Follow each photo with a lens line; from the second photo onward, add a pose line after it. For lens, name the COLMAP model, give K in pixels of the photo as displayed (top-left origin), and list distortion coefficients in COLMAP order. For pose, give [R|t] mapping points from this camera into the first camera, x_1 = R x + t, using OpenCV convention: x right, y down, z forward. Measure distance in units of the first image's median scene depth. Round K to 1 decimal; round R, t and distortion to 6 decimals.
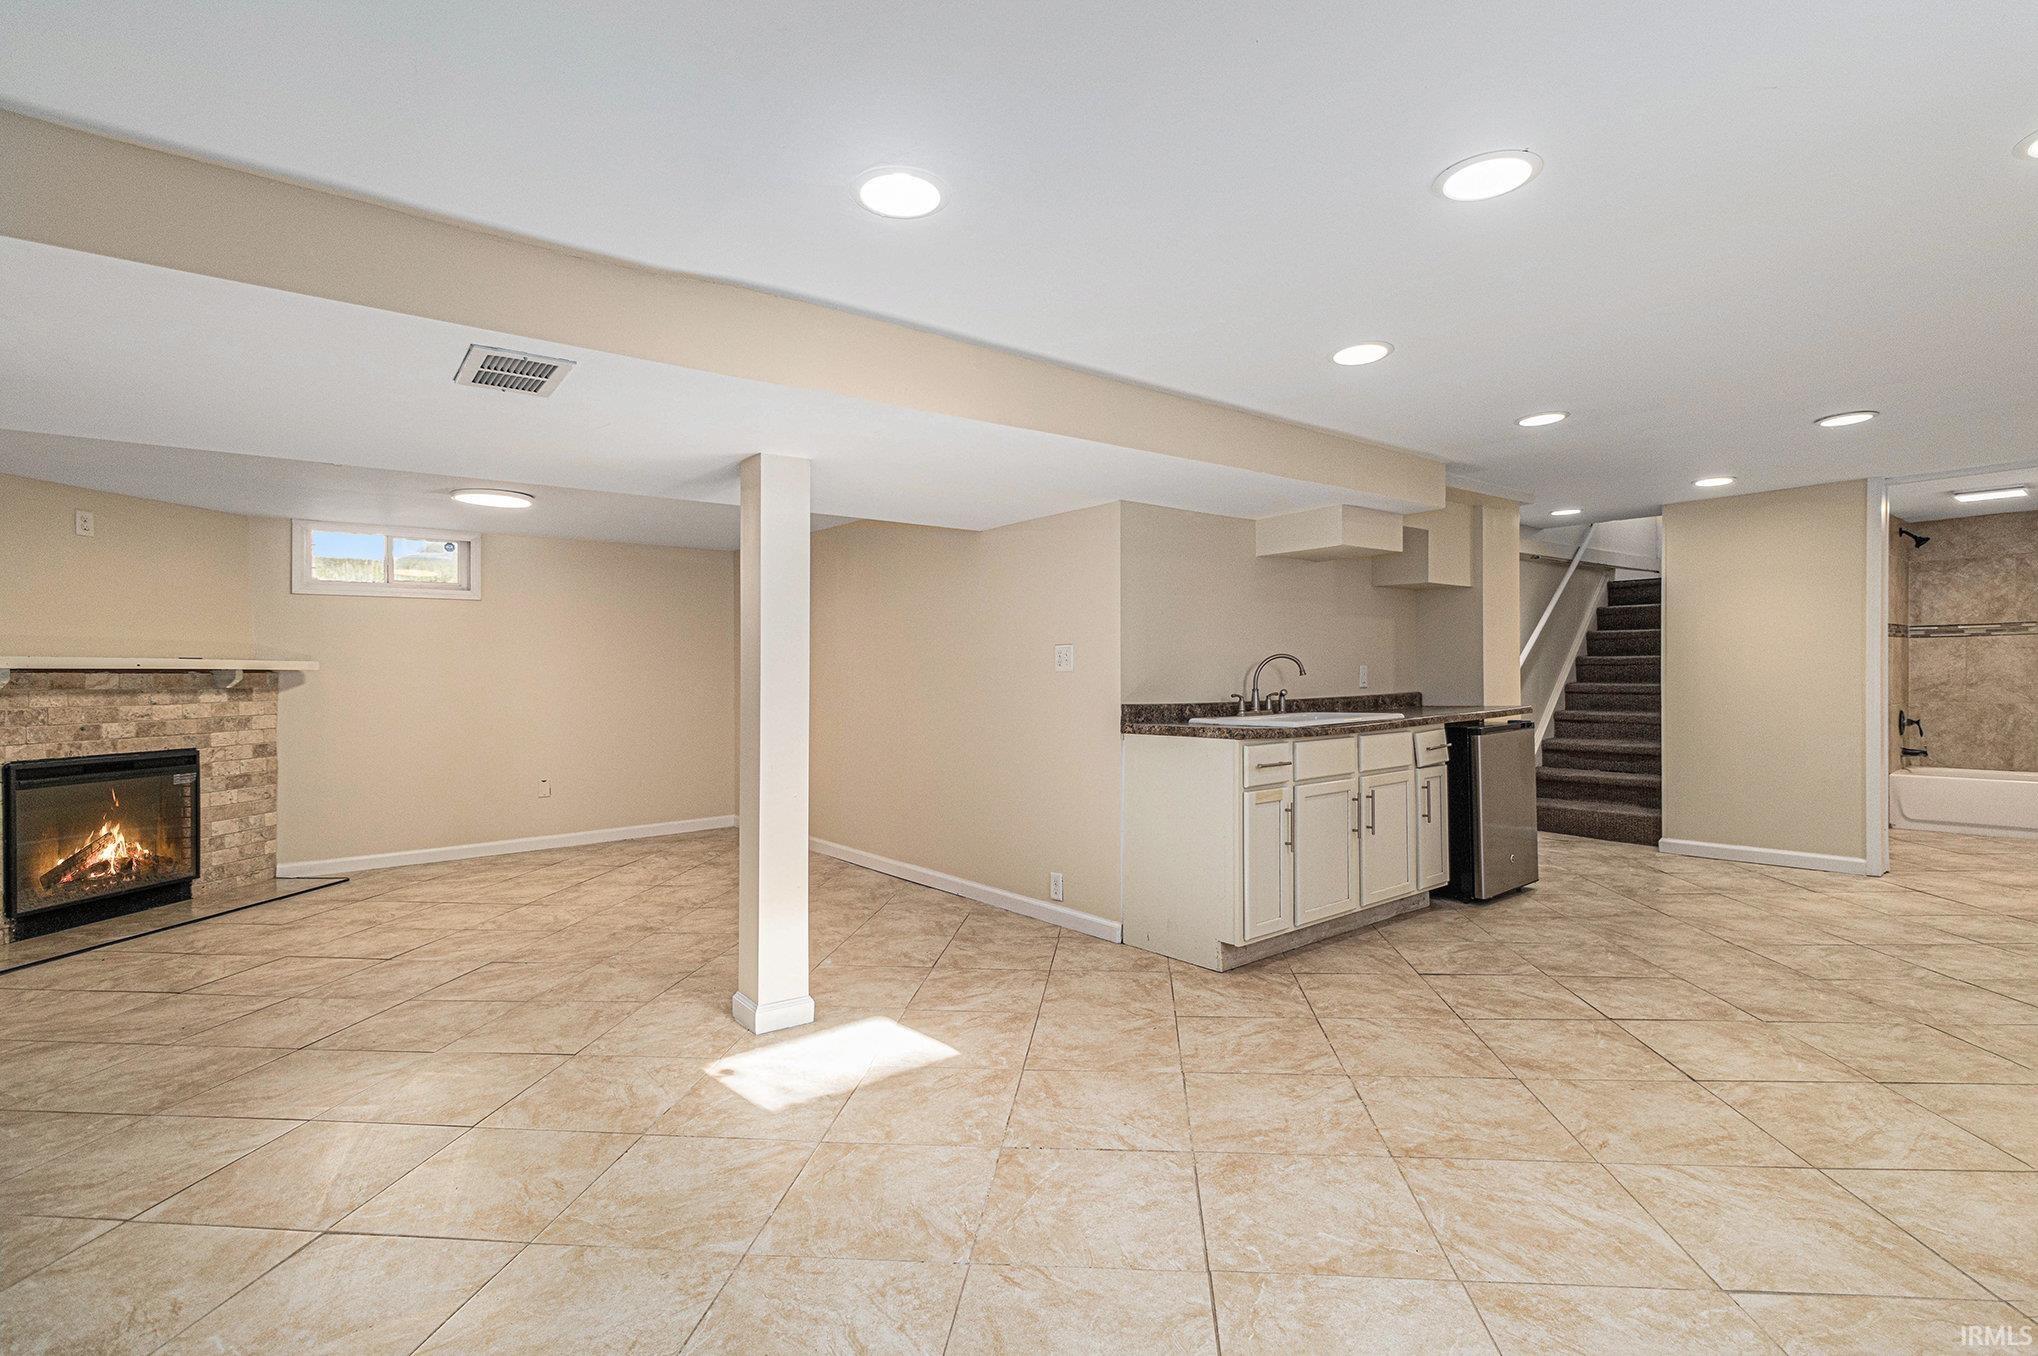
lens RADIAL K [[952.1, 0, 1012.6], [0, 952.1, 683.2], [0, 0, 1]] dist [-0.000308, -0.000137]
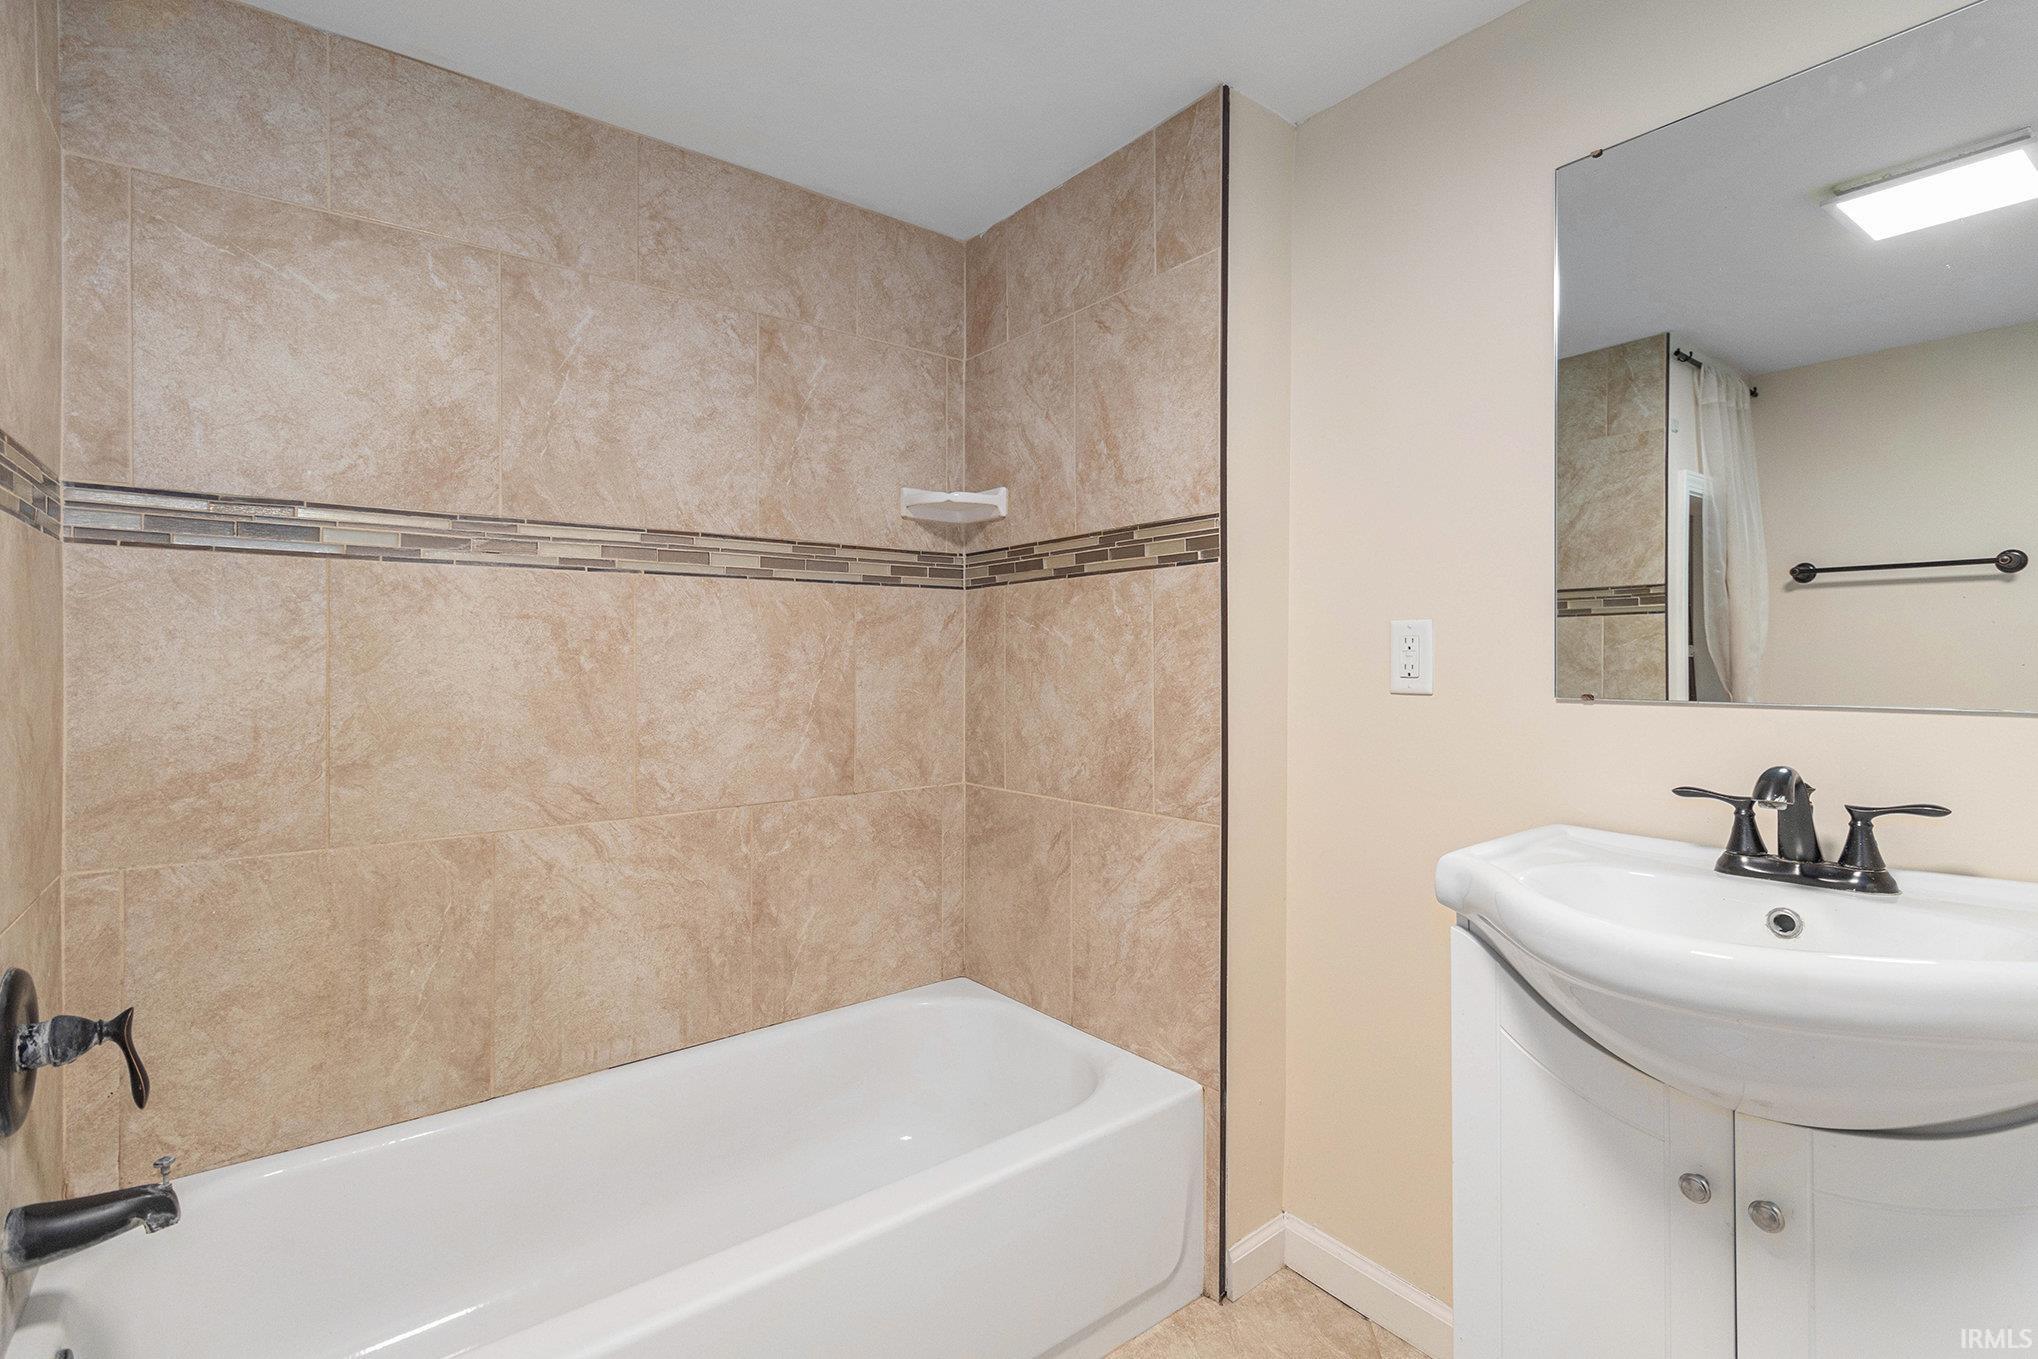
lens RADIAL K [[934.5, 0, 1034.0], [0, 934.5, 657.7], [0, 0, 1]] dist [0.000747, 0.000076]
pose [[0.002088, 0.000342, 0.999998, 0.777512], [0.001292, 0.999999, -0.000344, -0.024900], [-0.999997, 0.001293, 0.002088, 0.828951]]
